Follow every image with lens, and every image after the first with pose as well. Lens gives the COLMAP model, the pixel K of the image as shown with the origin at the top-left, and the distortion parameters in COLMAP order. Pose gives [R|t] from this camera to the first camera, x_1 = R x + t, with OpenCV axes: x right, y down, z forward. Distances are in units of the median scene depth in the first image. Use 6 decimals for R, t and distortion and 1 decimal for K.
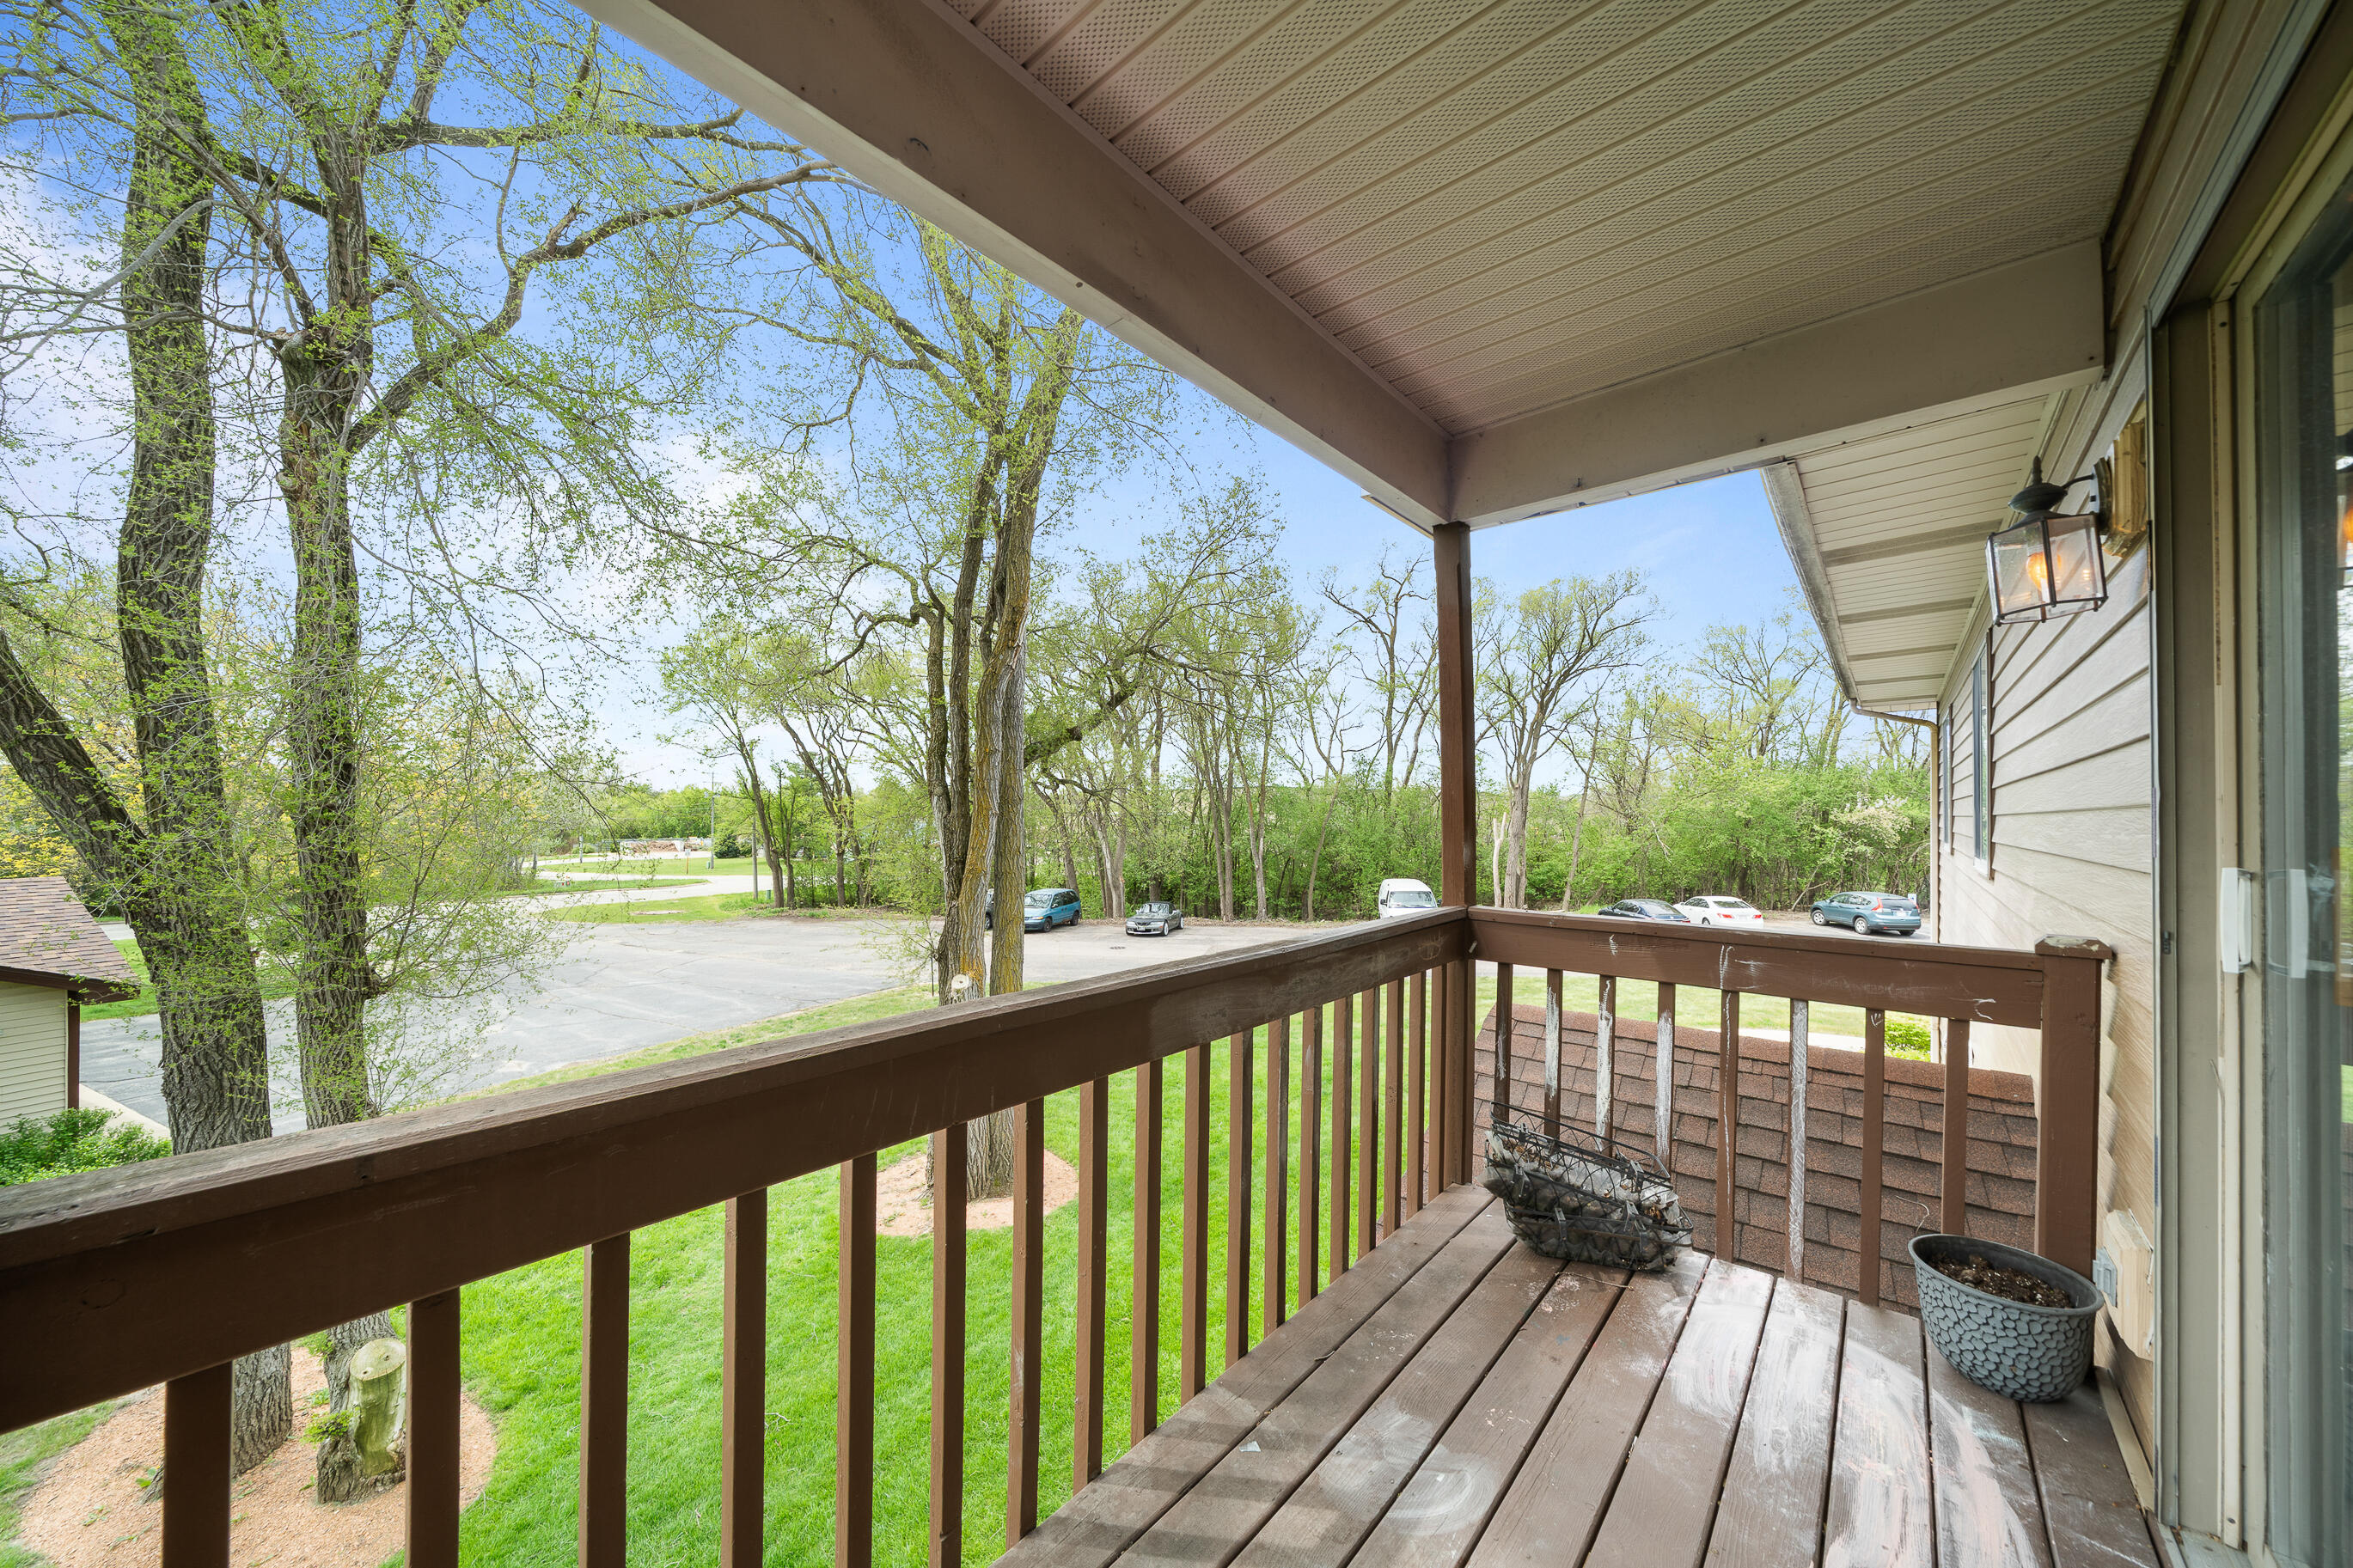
lens RADIAL K [[826.0, 0, 1177.6], [0, 826.0, 776.5], [0, 0, 1]] dist [-0.000684, -0.000105]
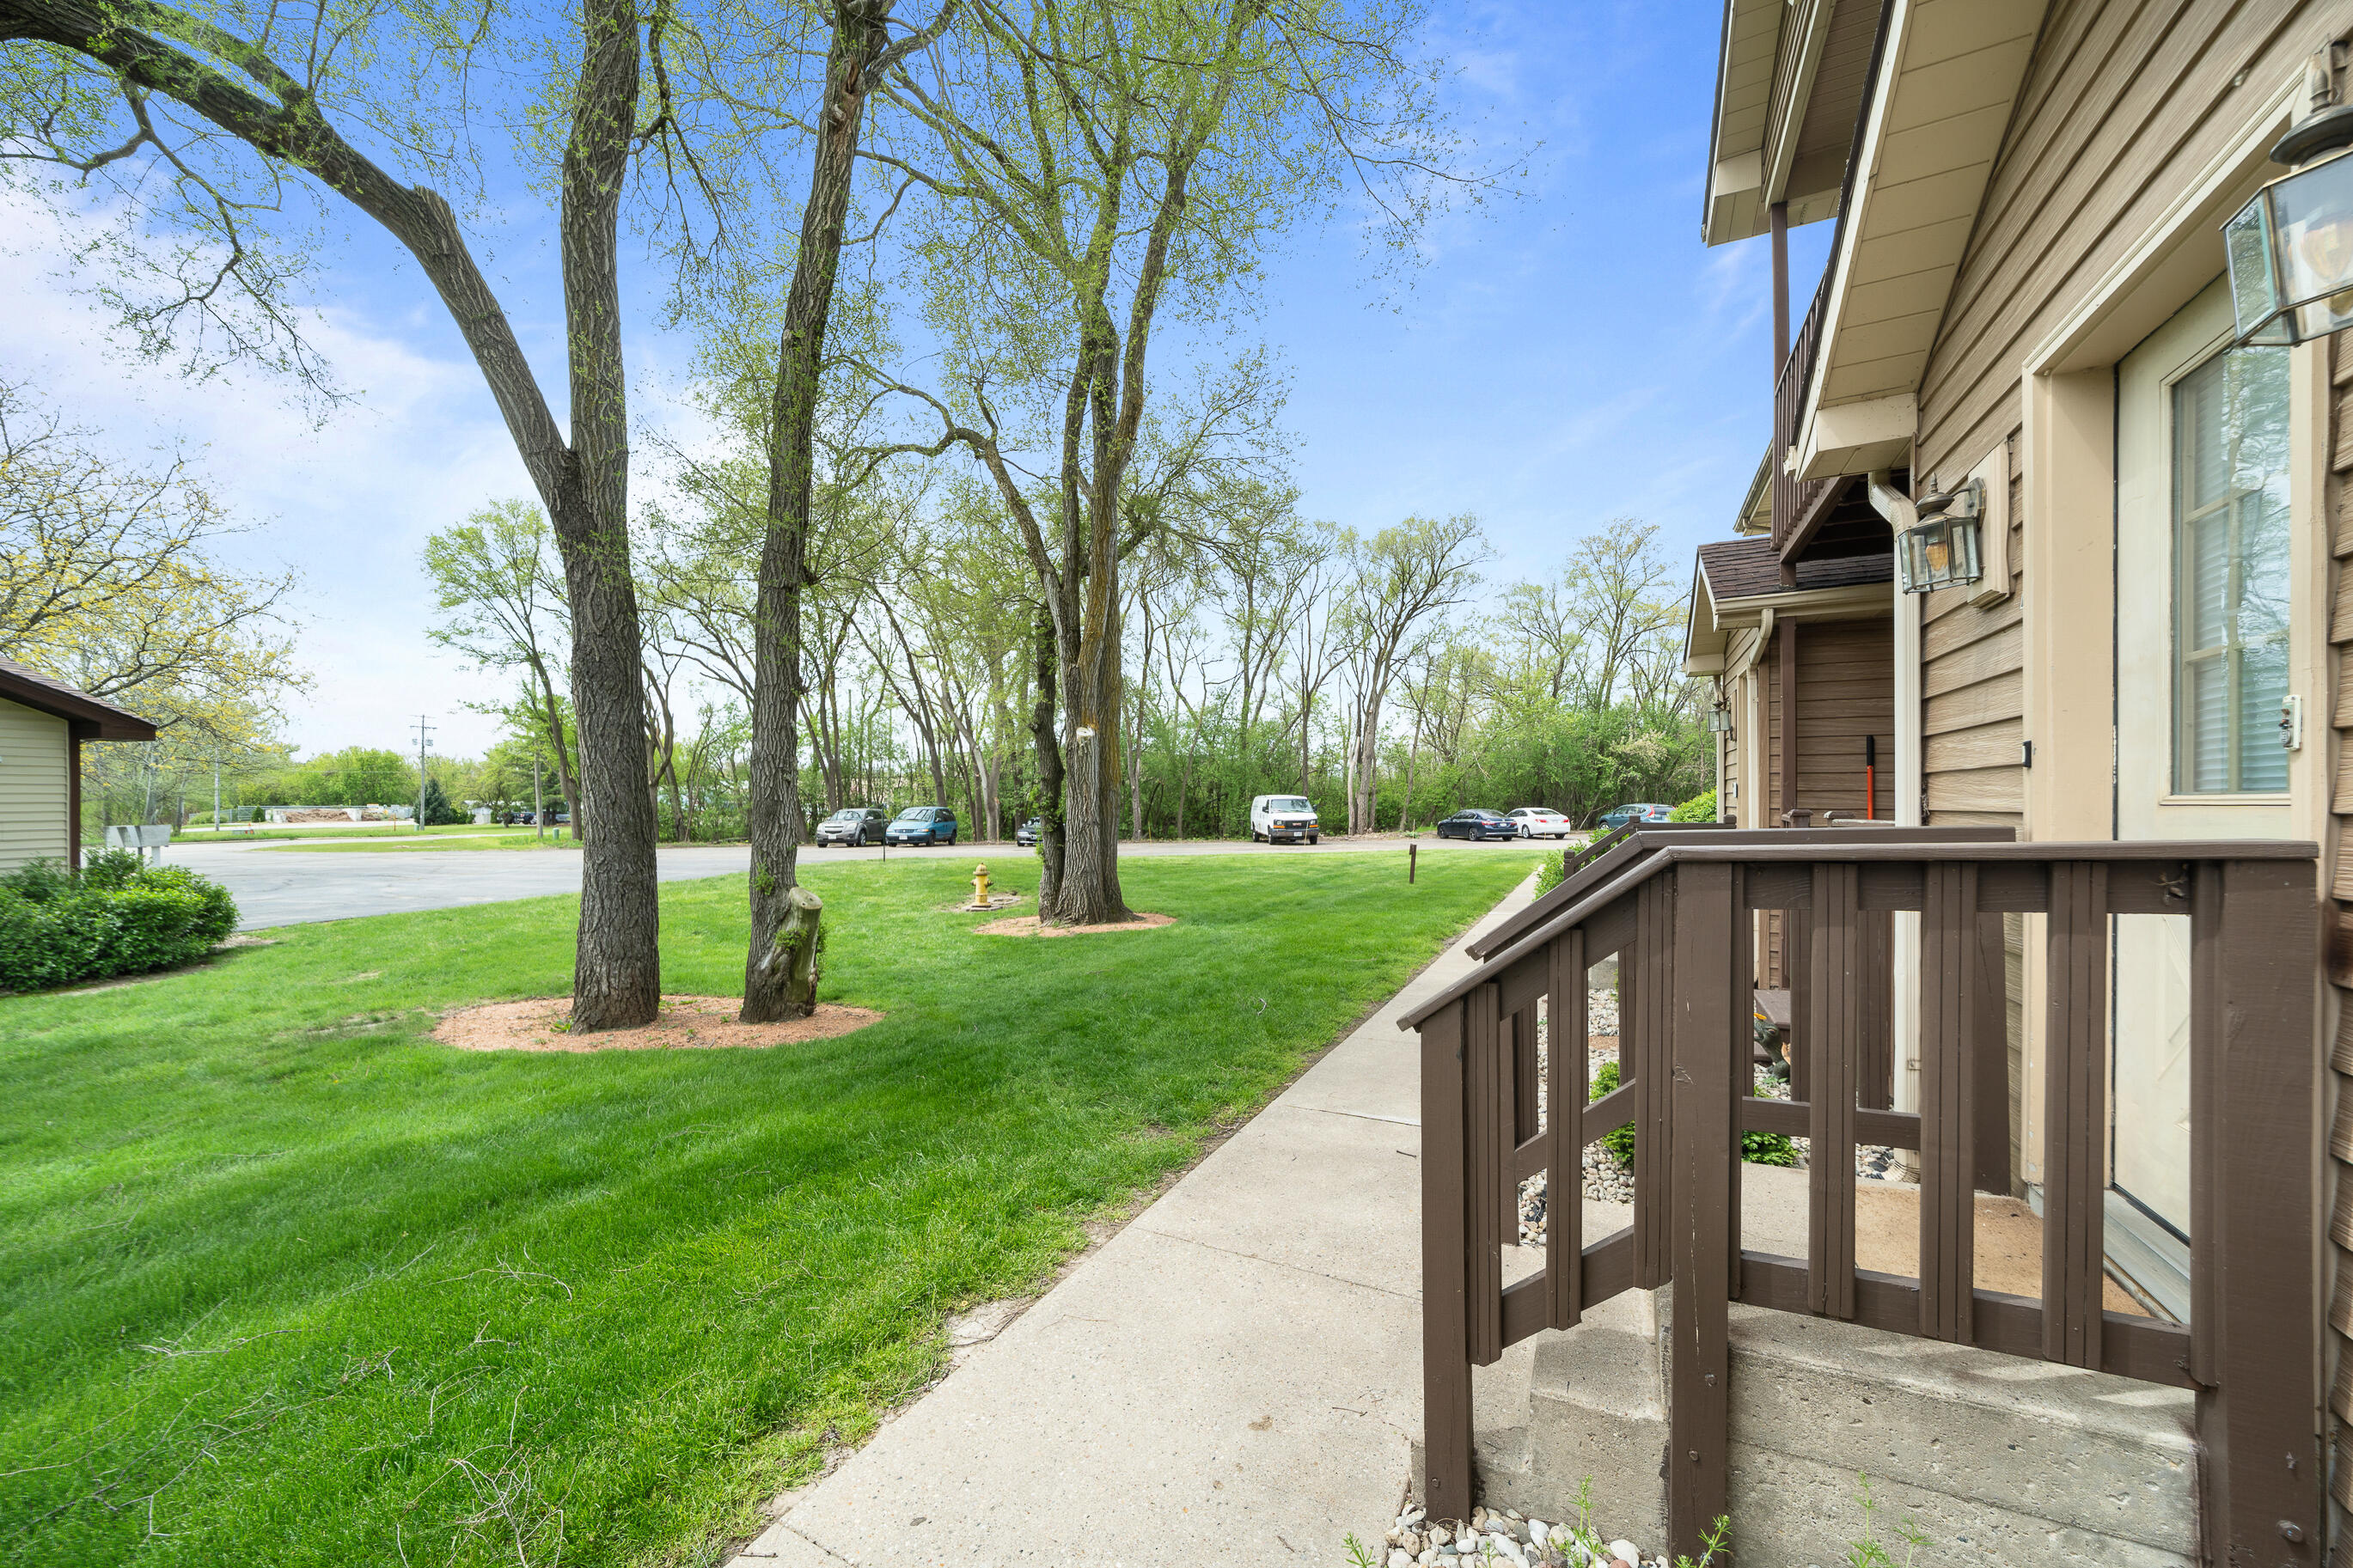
lens RADIAL K [[891.2, 0, 1172.1], [0, 891.2, 779.7], [0, 0, 1]] dist [-0.004777, 0.000520]
pose [[0.967689, -0.000522, 0.252145, -0.122181], [-0.002894, 0.999909, 0.013178, 0.079857], [-0.252128, -0.013482, 0.967600, -0.057916]]
